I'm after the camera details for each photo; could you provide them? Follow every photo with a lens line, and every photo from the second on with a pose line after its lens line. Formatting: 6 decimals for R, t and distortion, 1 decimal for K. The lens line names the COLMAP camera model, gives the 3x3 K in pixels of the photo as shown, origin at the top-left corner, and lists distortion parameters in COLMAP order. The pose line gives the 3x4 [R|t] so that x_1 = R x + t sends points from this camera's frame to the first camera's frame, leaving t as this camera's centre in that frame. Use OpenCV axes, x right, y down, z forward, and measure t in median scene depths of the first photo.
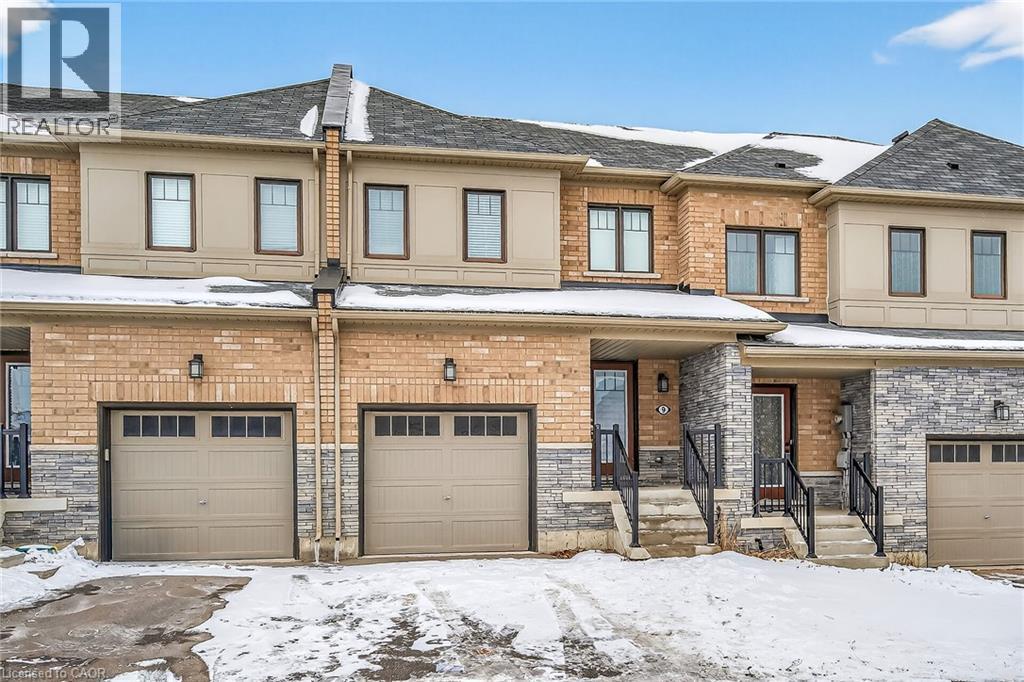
lens RADIAL K [[403.2, 0, 450.7], [0, 403.2, 324.6], [0, 0, 1]] dist [0.000370, -0.000156]
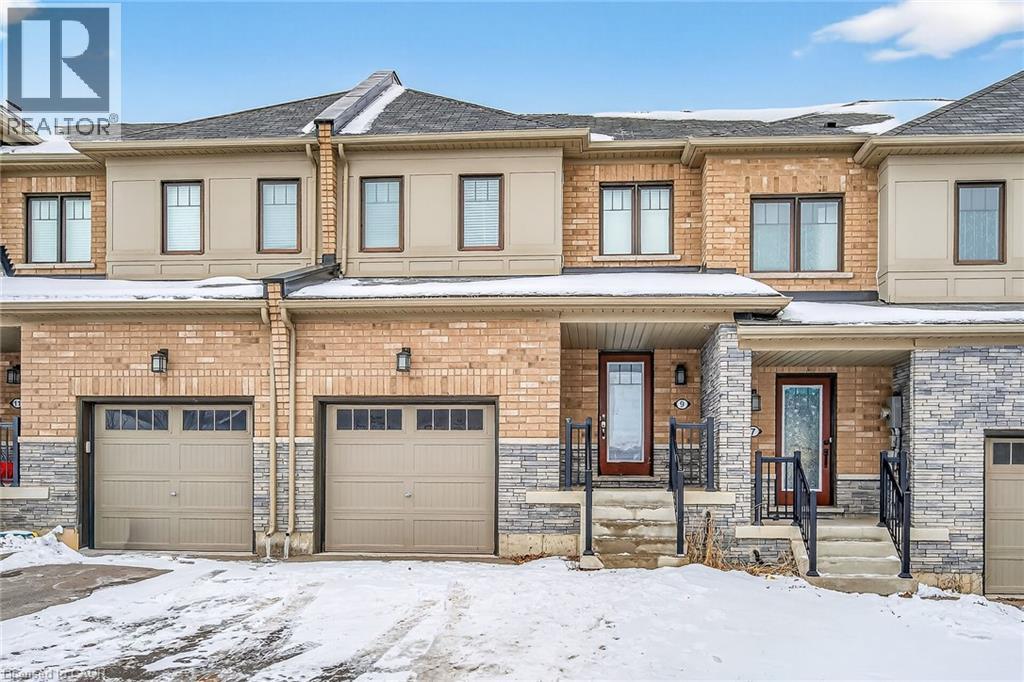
lens RADIAL K [[384.1, 0, 533.0], [0, 384.1, 338.8], [0, 0, 1]] dist [-0.000173, 0.000198]
pose [[0.992991, -0.025591, -0.115386, 0.377099], [0.027052, 0.999572, 0.011110, 0.057708], [0.115053, -0.014154, 0.993259, 0.136528]]
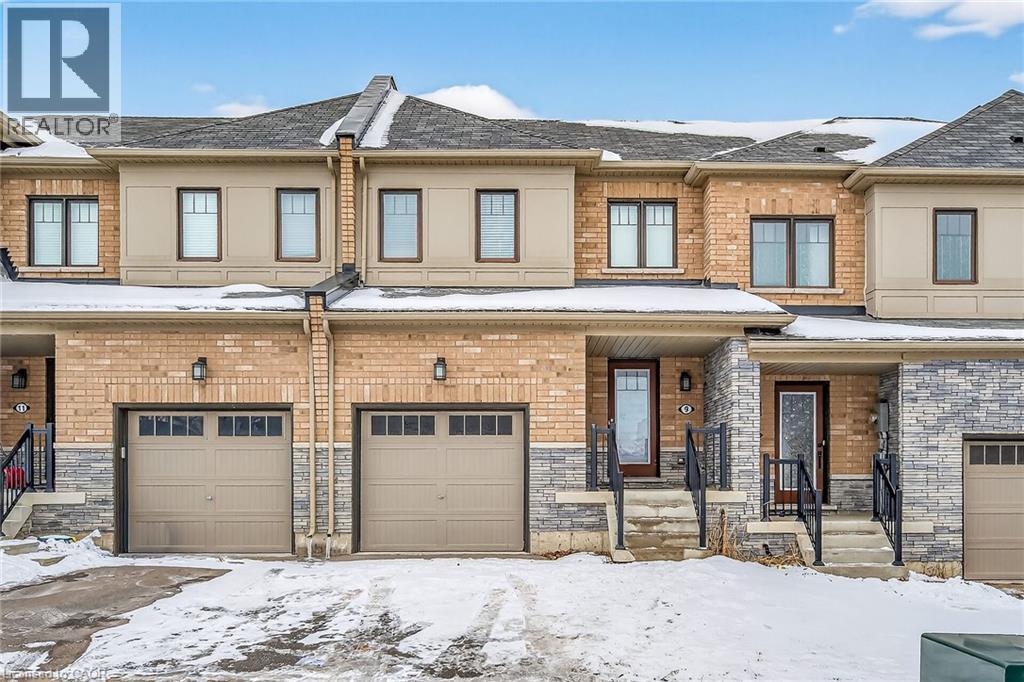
lens RADIAL K [[397.8, 0, 513.2], [0, 397.8, 332.1], [0, 0, 1]] dist [0.000976, -0.000189]
pose [[0.996880, -0.019709, -0.076429, 0.241012], [0.019949, 0.999798, 0.002378, 0.020099], [0.076367, -0.003895, 0.997072, 0.026943]]
